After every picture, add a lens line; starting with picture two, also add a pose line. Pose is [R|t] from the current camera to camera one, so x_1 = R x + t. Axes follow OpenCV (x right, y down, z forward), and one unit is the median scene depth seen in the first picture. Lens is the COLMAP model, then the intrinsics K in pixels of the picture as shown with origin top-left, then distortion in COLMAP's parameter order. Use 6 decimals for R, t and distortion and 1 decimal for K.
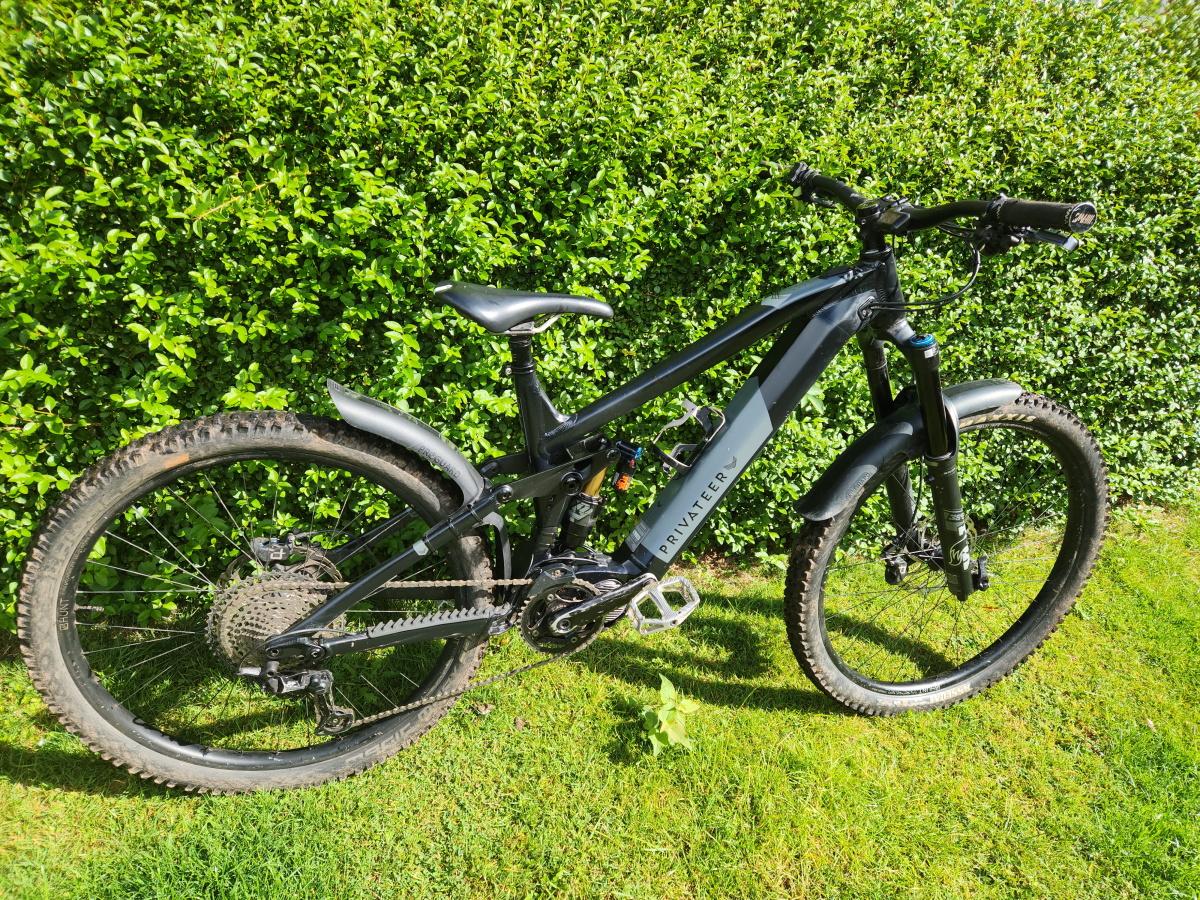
lens RADIAL K [[795.8, 0, 602.0], [0, 795.8, 448.8], [0, 0, 1]] dist [0.006214, 0.003472]
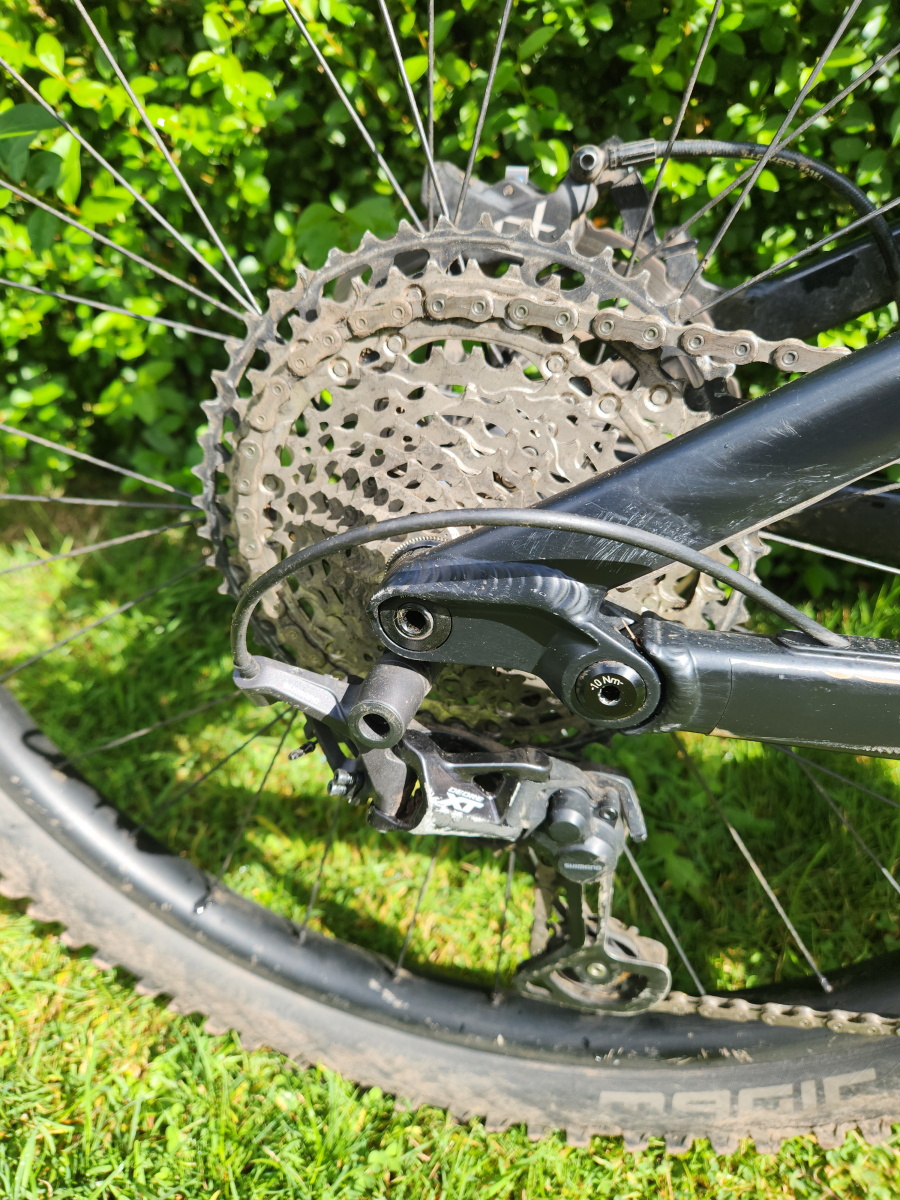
lens RADIAL K [[795.8, 0, 449.8], [0, 795.8, 599.1], [0, 0, 1]] dist [0.006214, 0.003472]
pose [[0.869528, 0.213761, -0.445227, -0.311179], [-0.183282, 0.976772, 0.111014, 0.220597], [0.458615, -0.014927, 0.888510, 0.812960]]
